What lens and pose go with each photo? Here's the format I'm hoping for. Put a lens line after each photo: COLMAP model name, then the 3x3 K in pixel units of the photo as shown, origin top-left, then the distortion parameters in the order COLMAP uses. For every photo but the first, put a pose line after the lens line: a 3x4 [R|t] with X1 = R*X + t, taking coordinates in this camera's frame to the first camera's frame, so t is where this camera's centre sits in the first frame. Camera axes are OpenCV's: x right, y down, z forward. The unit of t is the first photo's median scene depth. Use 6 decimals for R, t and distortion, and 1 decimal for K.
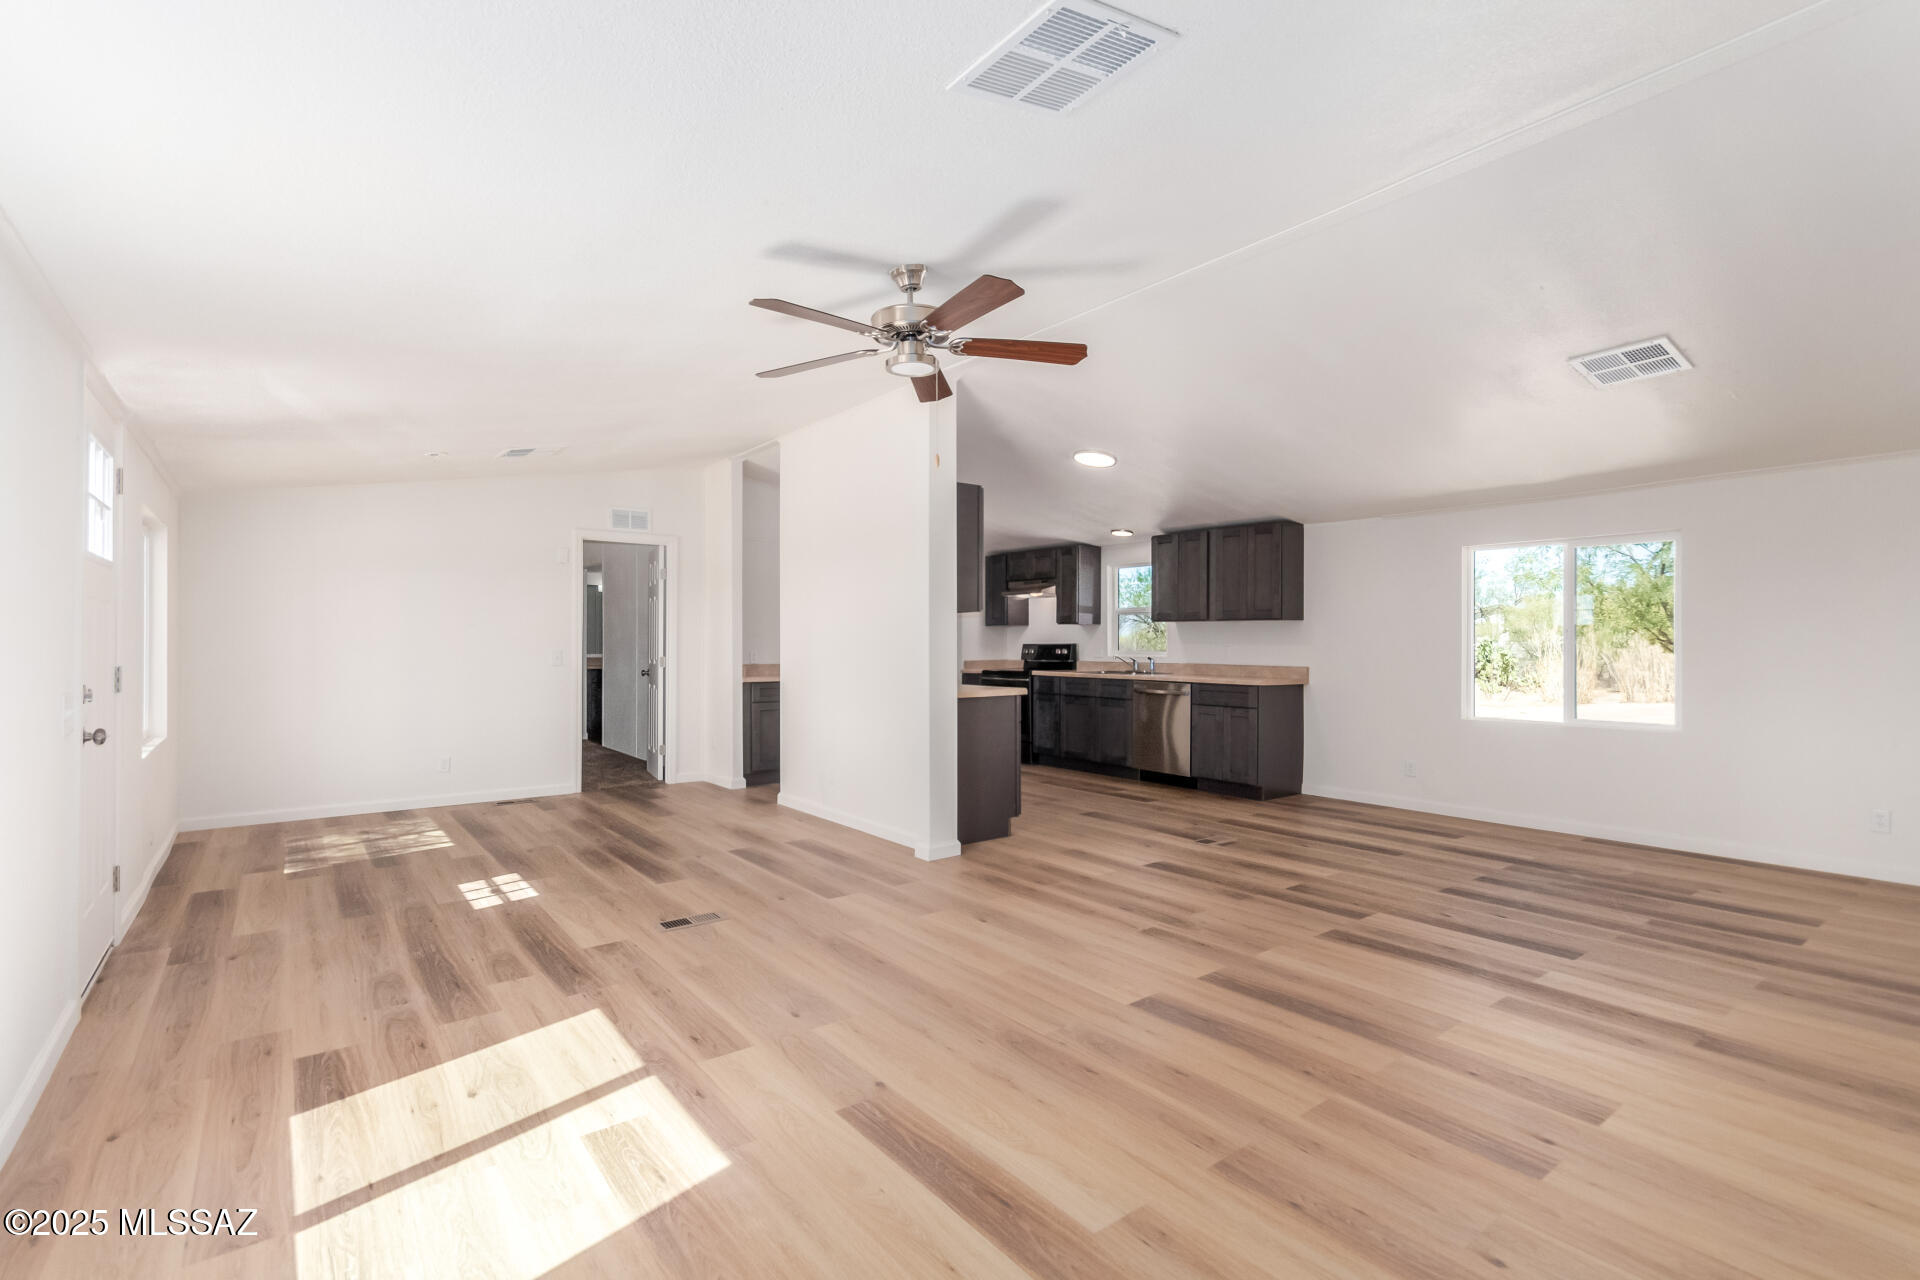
lens RADIAL K [[899.0, 0, 943.5], [0, 899.0, 633.4], [0, 0, 1]] dist [0.005218, -0.000010]
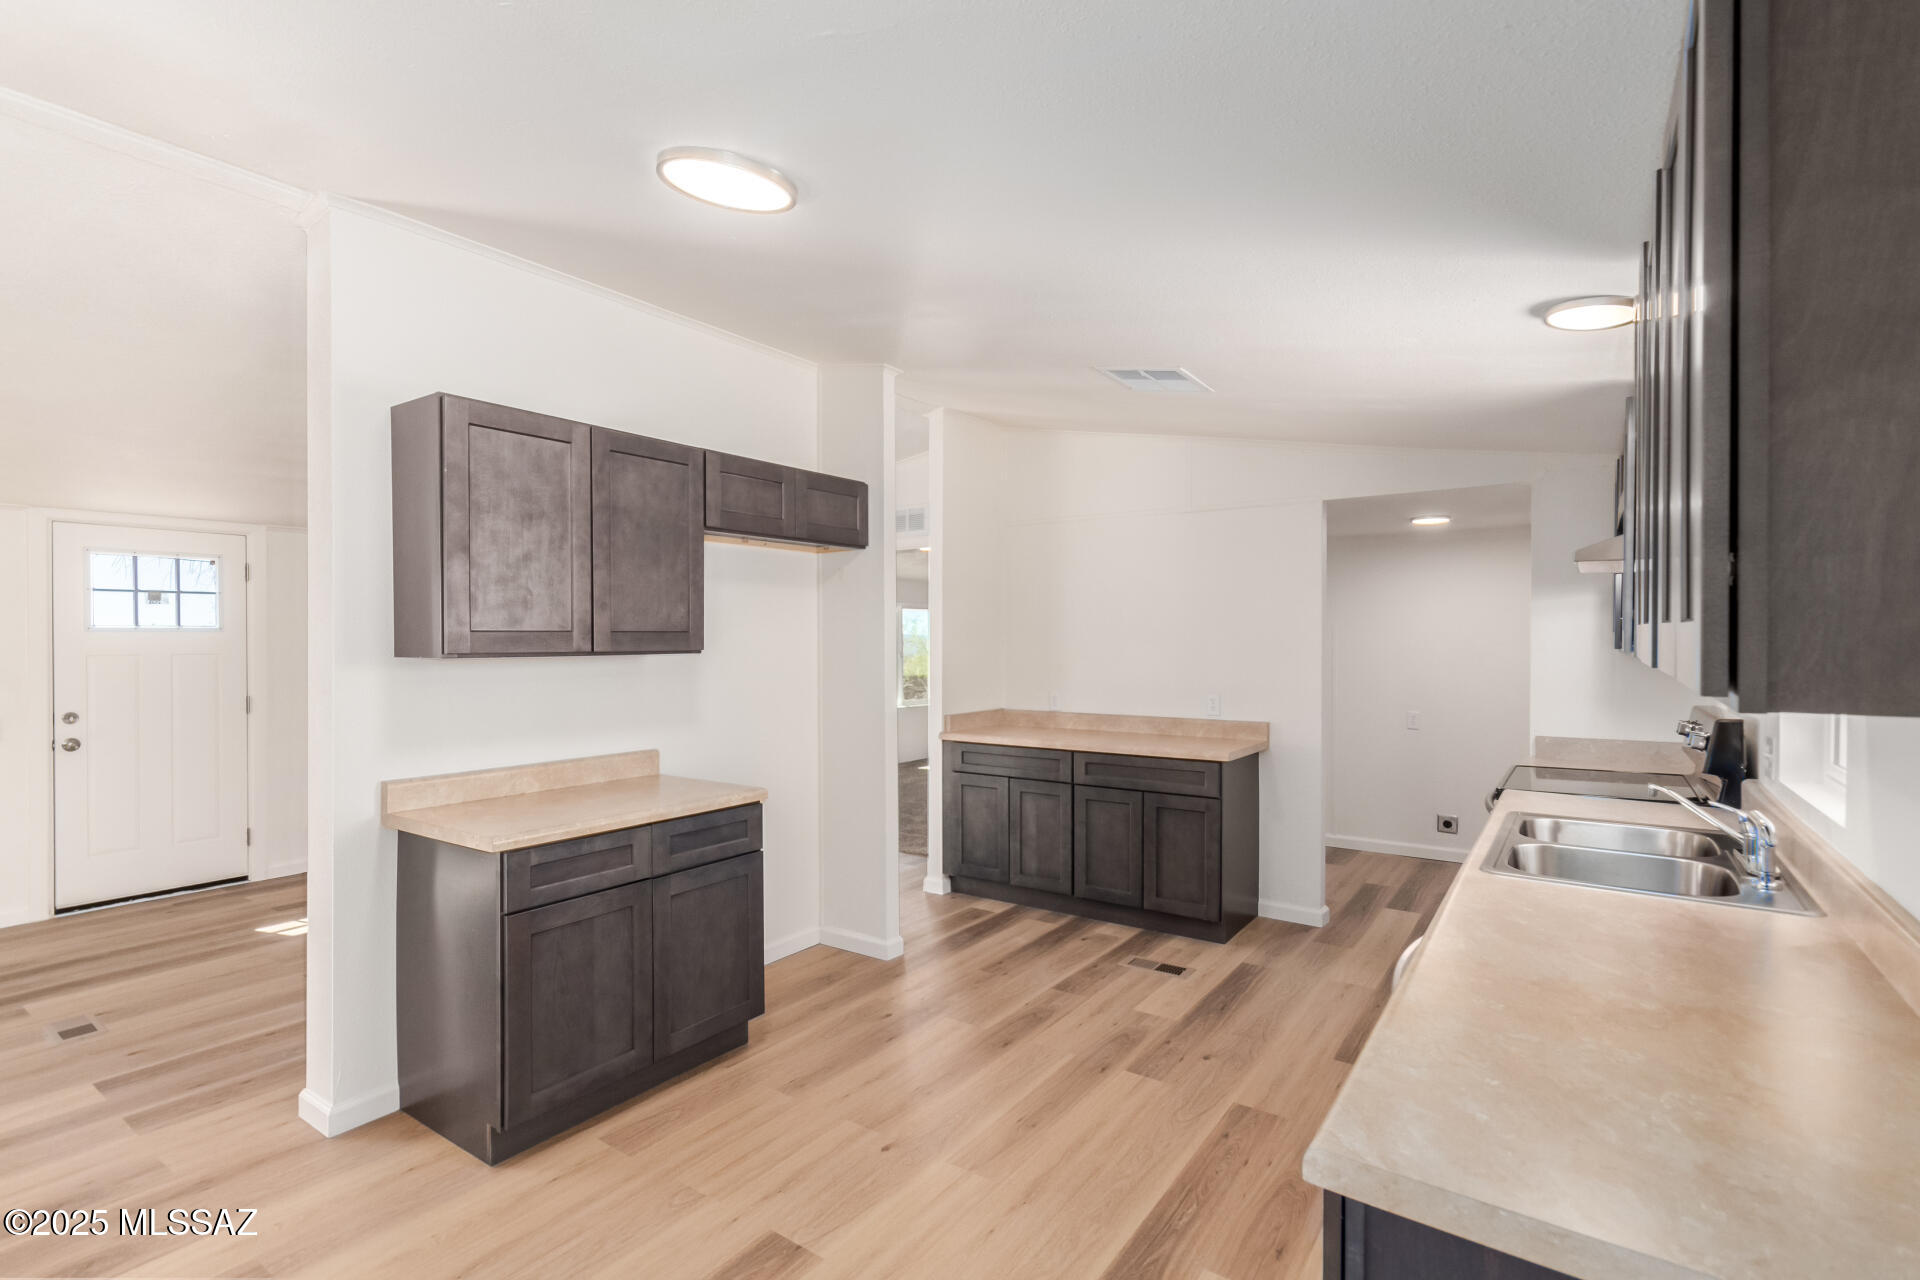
lens RADIAL K [[887.7, 0, 966.3], [0, 887.7, 646.6], [0, 0, 1]] dist [0.003056, -0.000026]
pose [[0.321771, 0.007030, -0.946791, 0.419837], [0.010526, 0.999884, 0.011002, -0.022453], [0.946759, -0.013506, 0.321660, 0.816637]]
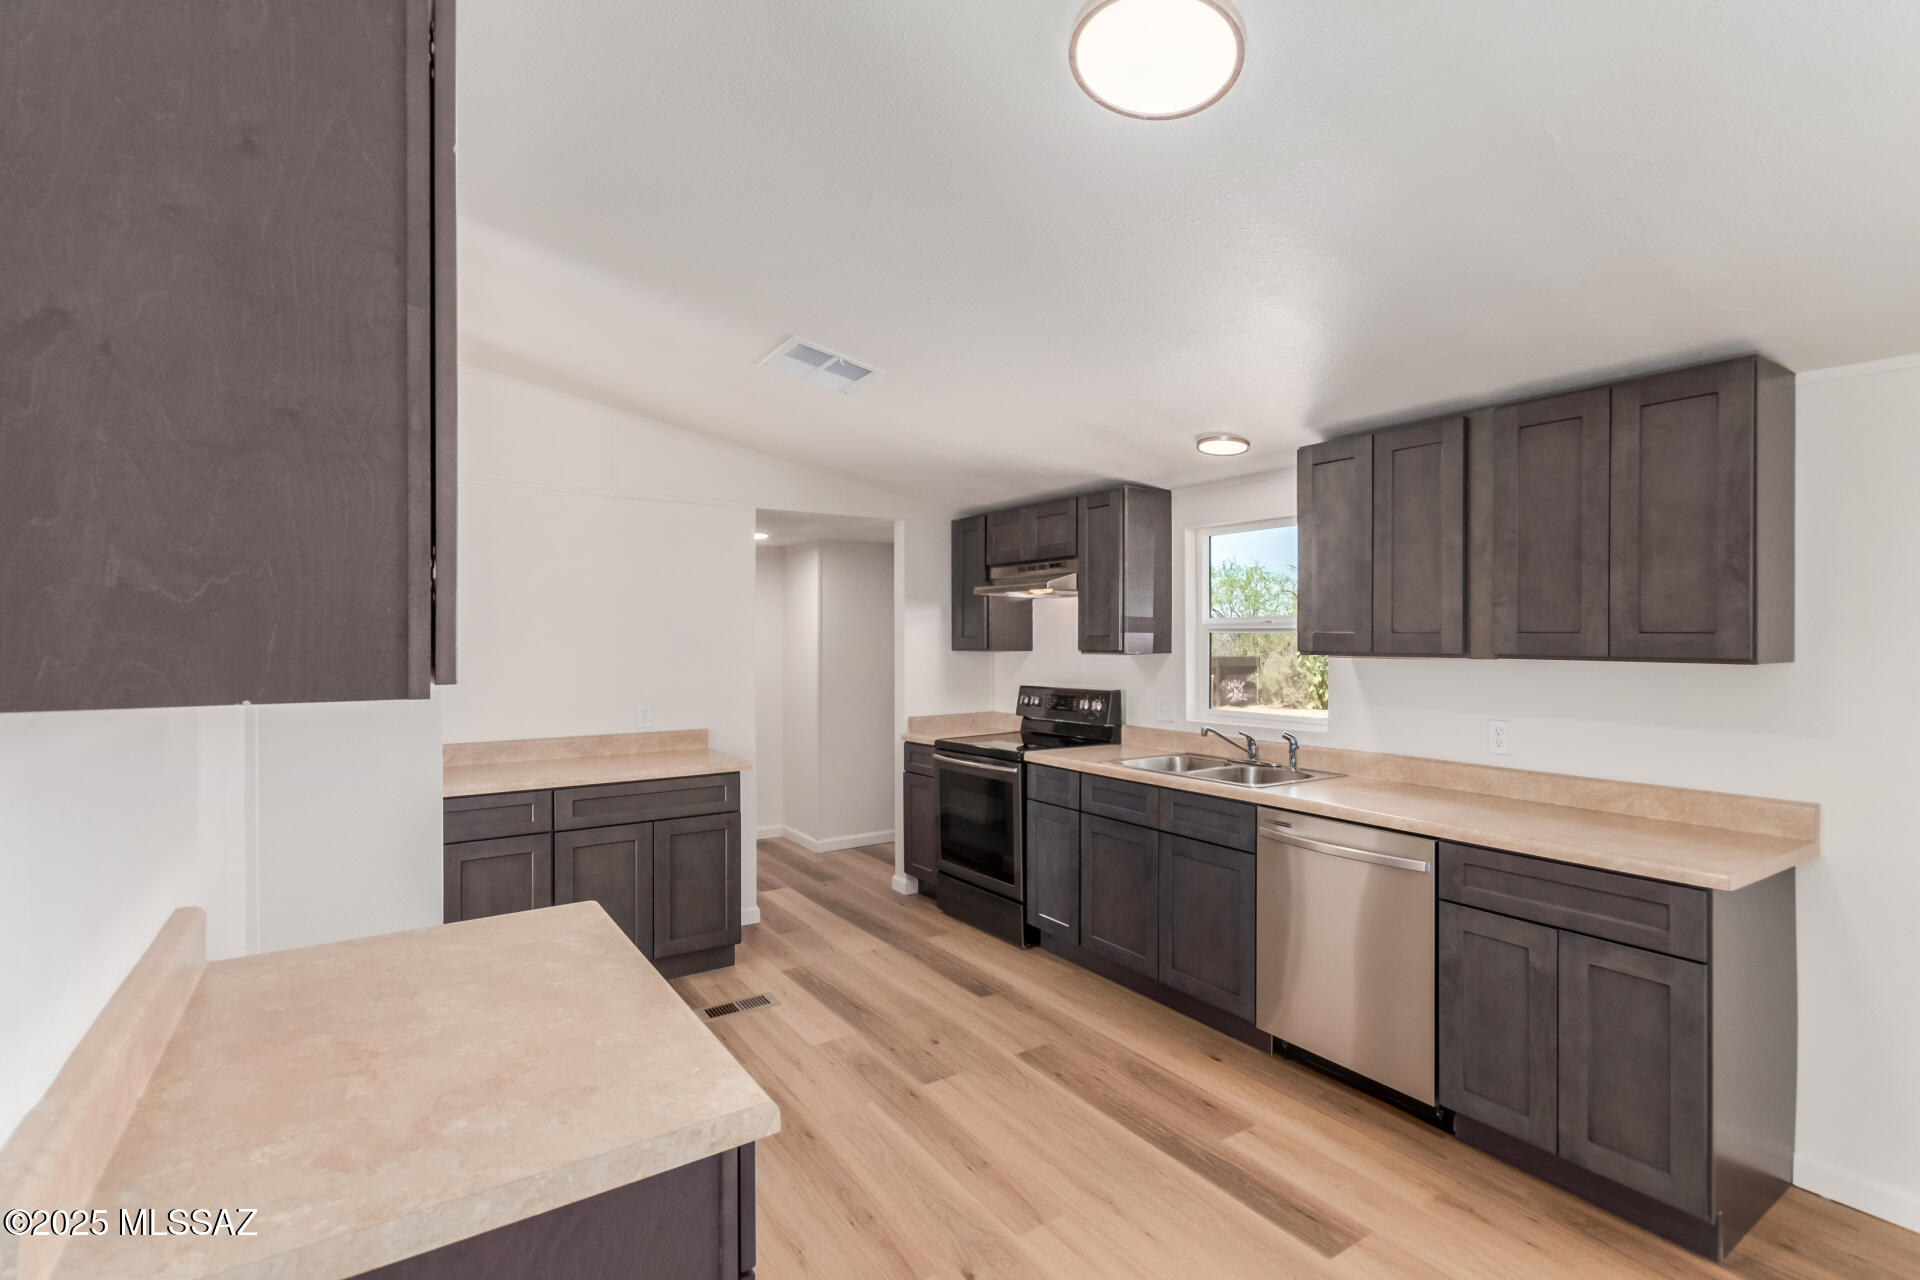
lens RADIAL K [[887.7, 0, 966.3], [0, 887.7, 646.6], [0, 0, 1]] dist [0.003056, -0.000026]
pose [[0.999059, -0.001021, -0.043361, 0.103645], [0.001700, 0.999876, 0.015632, -0.025038], [0.043339, -0.015691, 0.998937, 0.626507]]
